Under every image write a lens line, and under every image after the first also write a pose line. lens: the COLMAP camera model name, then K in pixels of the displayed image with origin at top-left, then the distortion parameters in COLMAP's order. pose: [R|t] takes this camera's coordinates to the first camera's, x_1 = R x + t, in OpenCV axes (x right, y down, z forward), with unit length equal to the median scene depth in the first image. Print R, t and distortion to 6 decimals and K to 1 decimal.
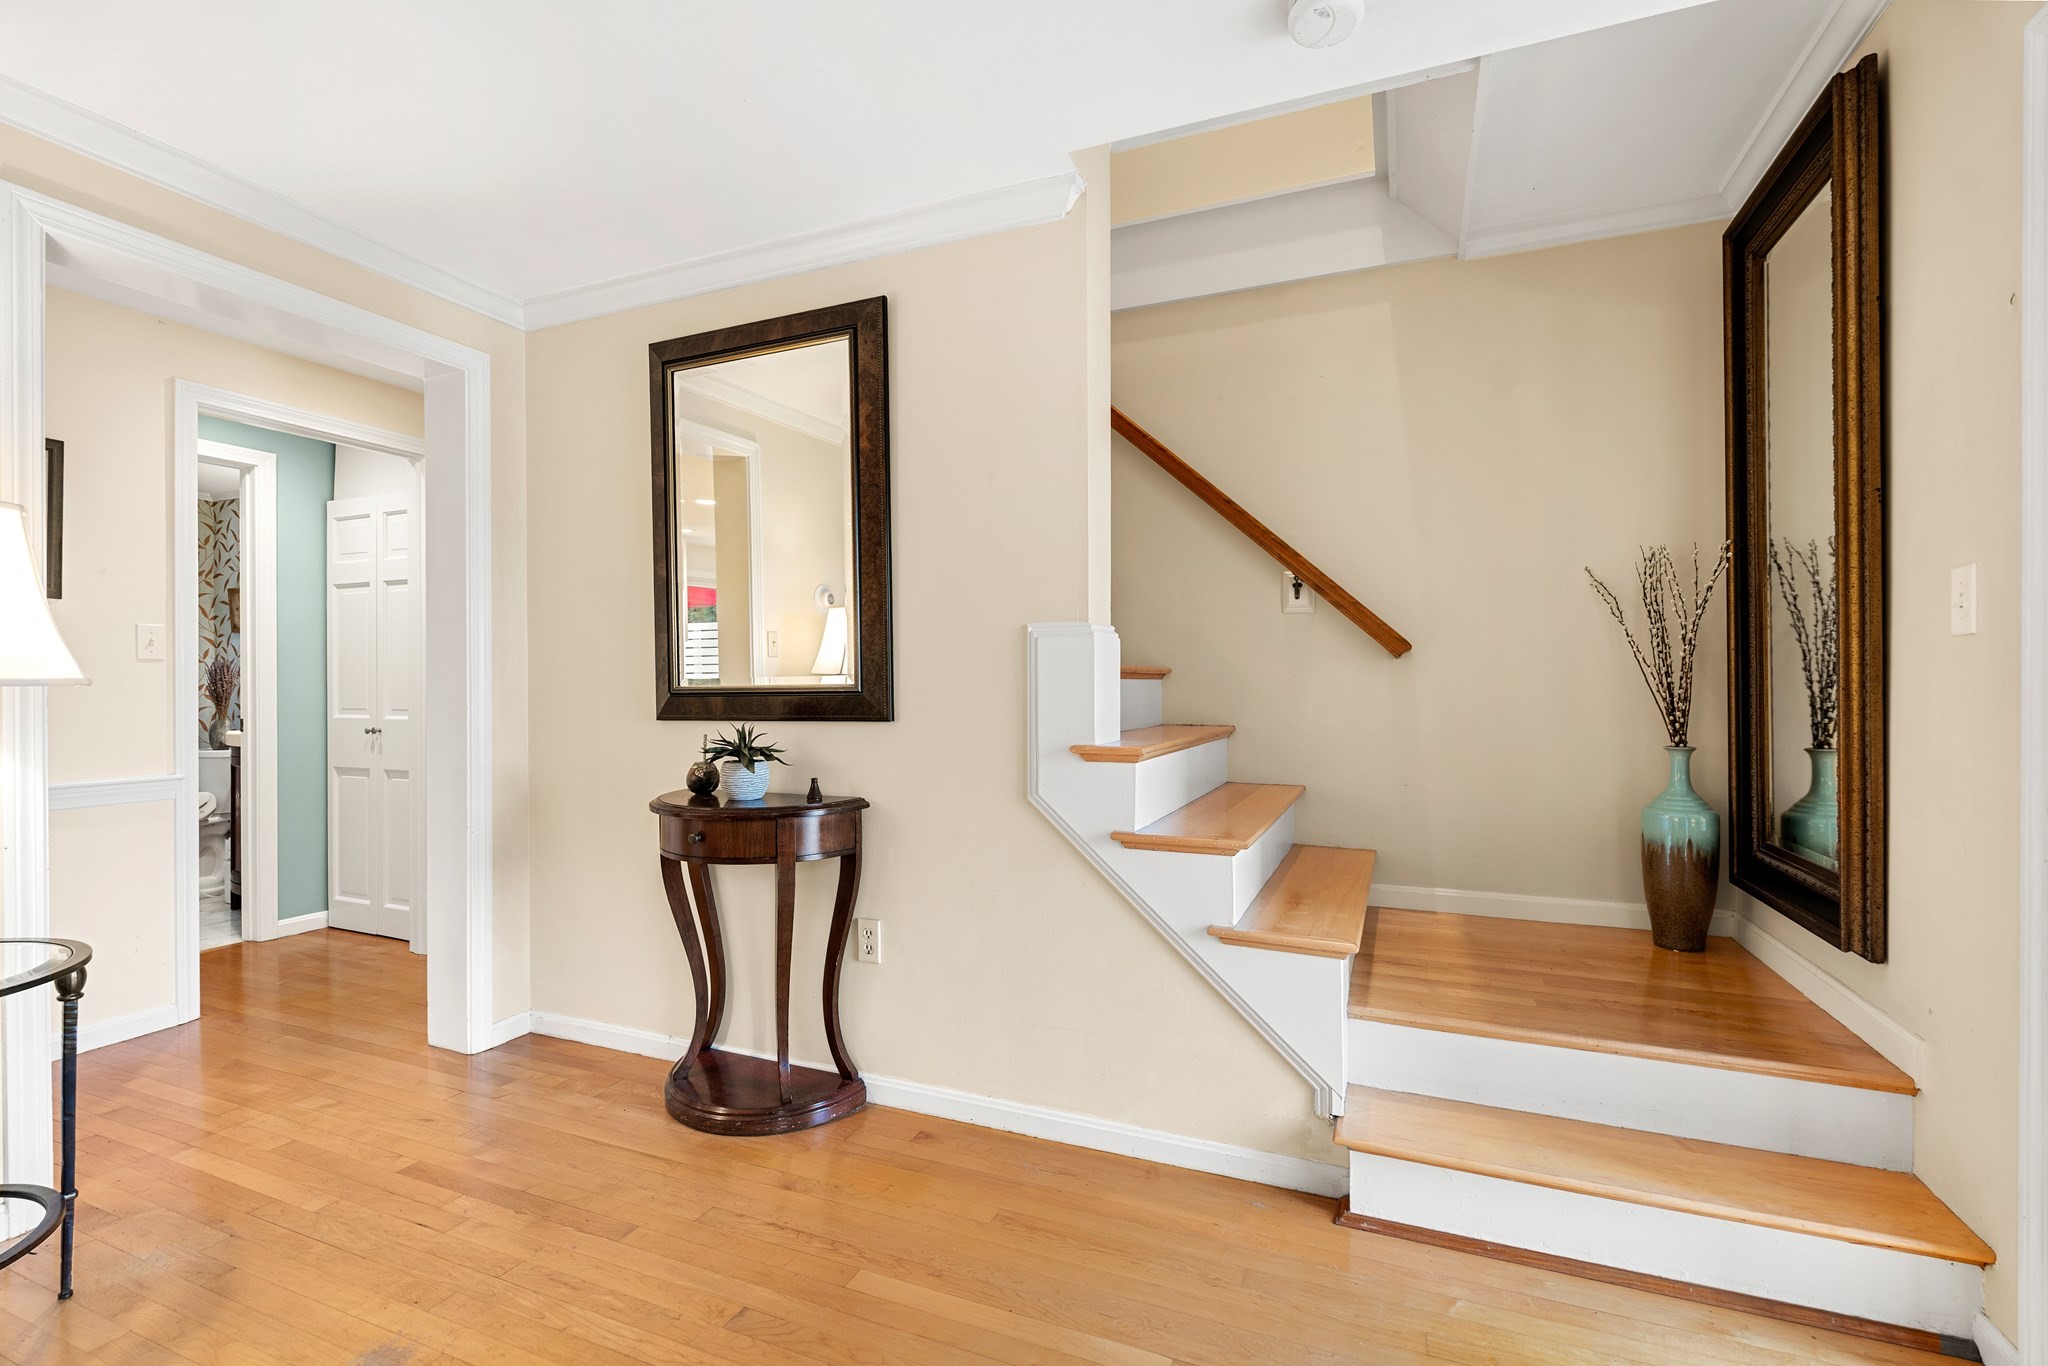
lens RADIAL K [[916.4, 0, 1015.4], [0, 916.4, 683.1], [0, 0, 1]] dist [-0.003586, -0.000028]
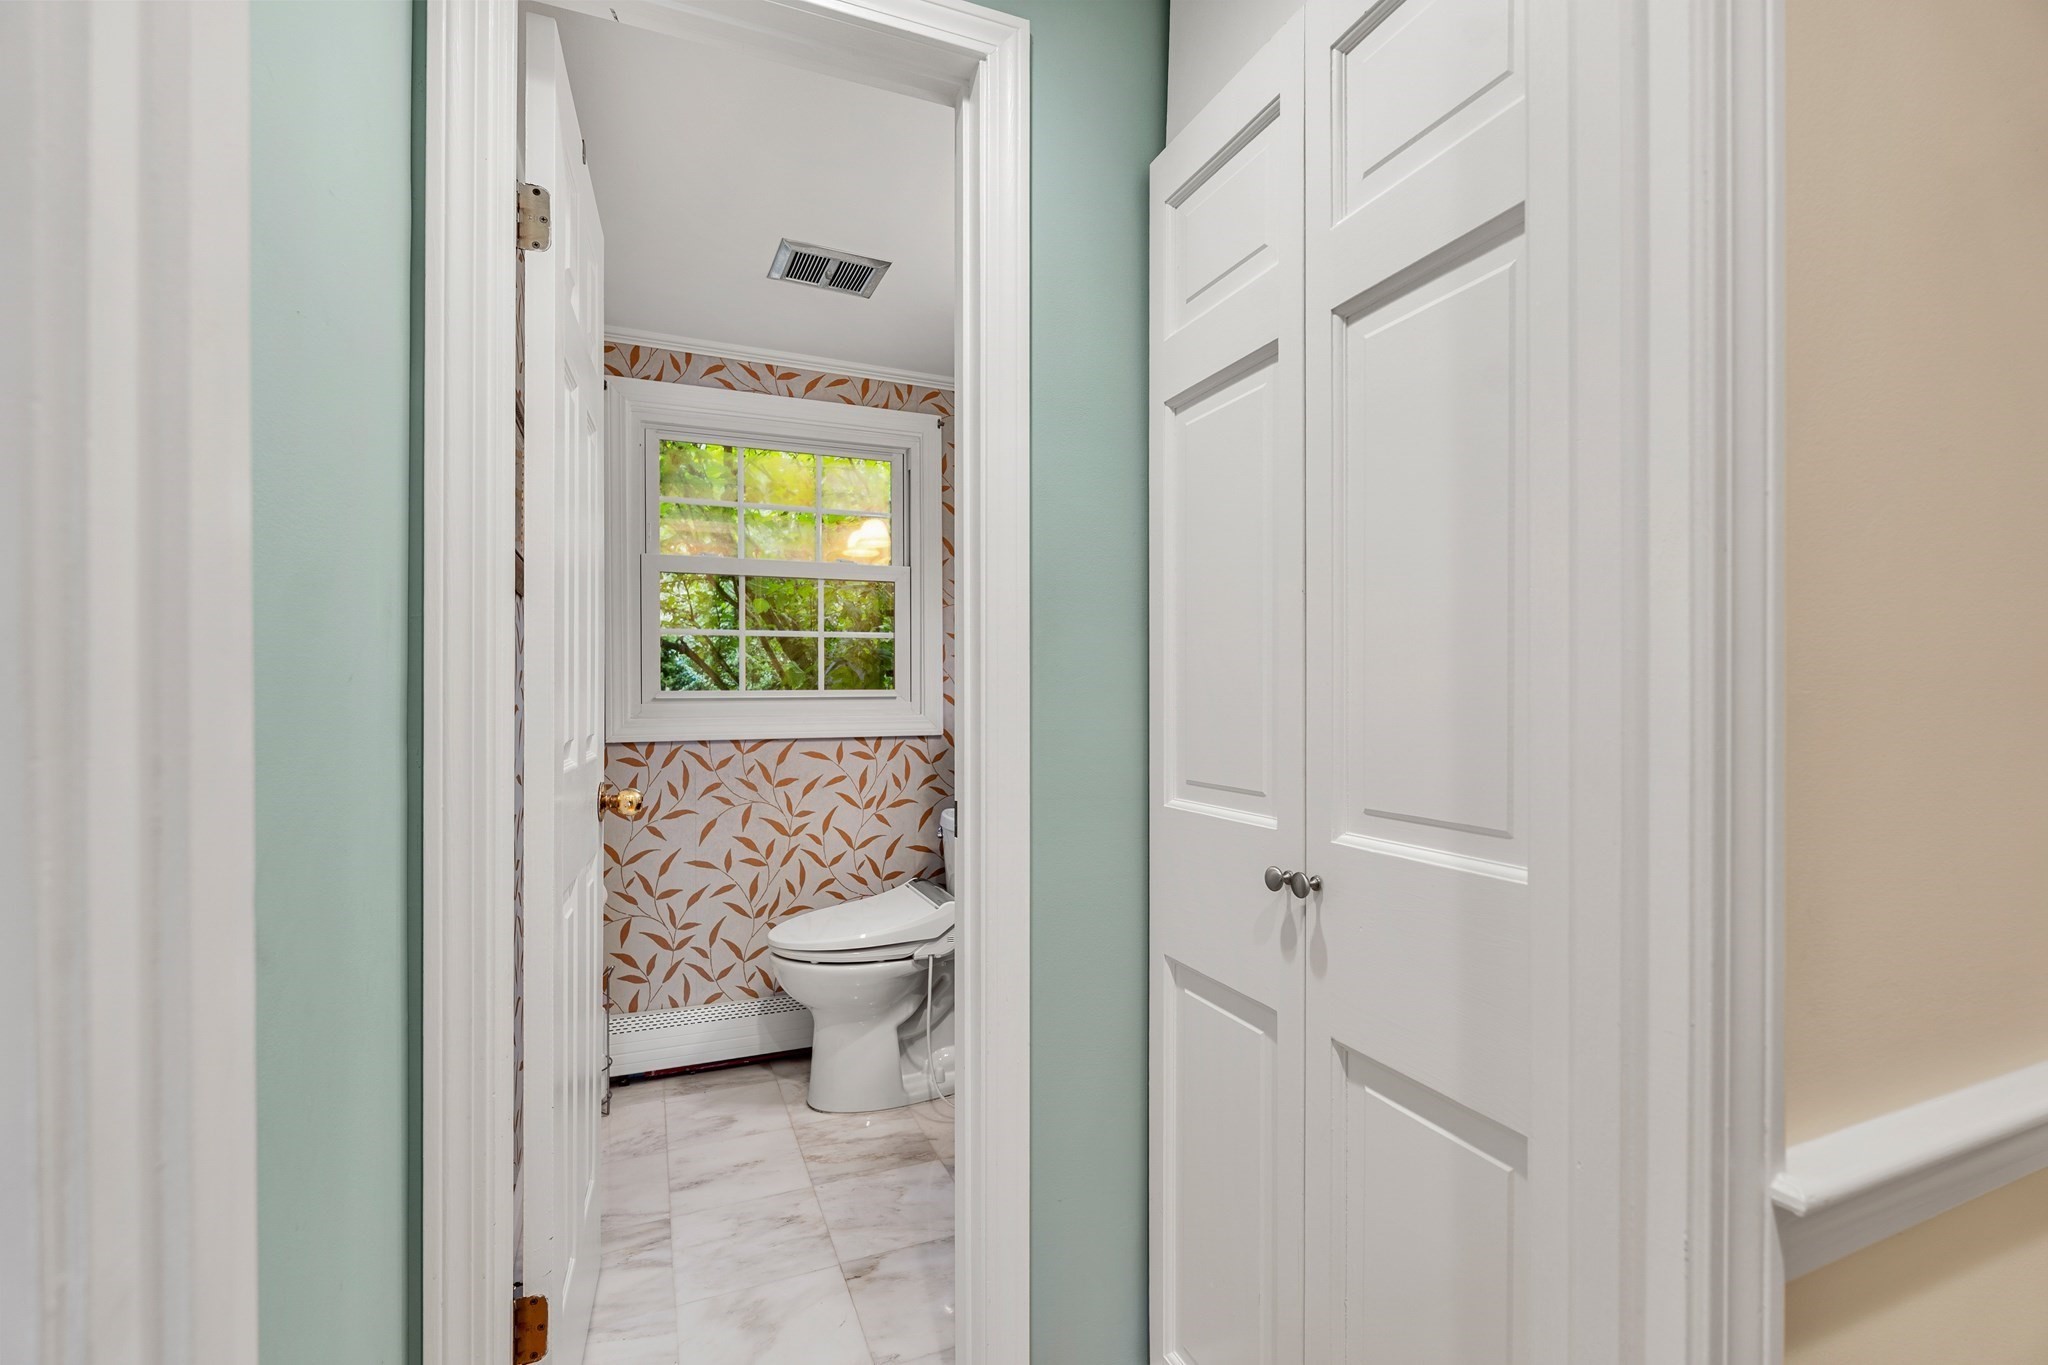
lens RADIAL K [[916.4, 0, 1023.9], [0, 916.4, 686.7], [0, 0, 1]] dist [-0.003586, -0.000028]
pose [[0.721567, 0.002697, -0.692340, -0.564914], [-0.003593, 0.999994, 0.000151, -0.004559], [0.692336, 0.002379, 0.721572, 0.740718]]
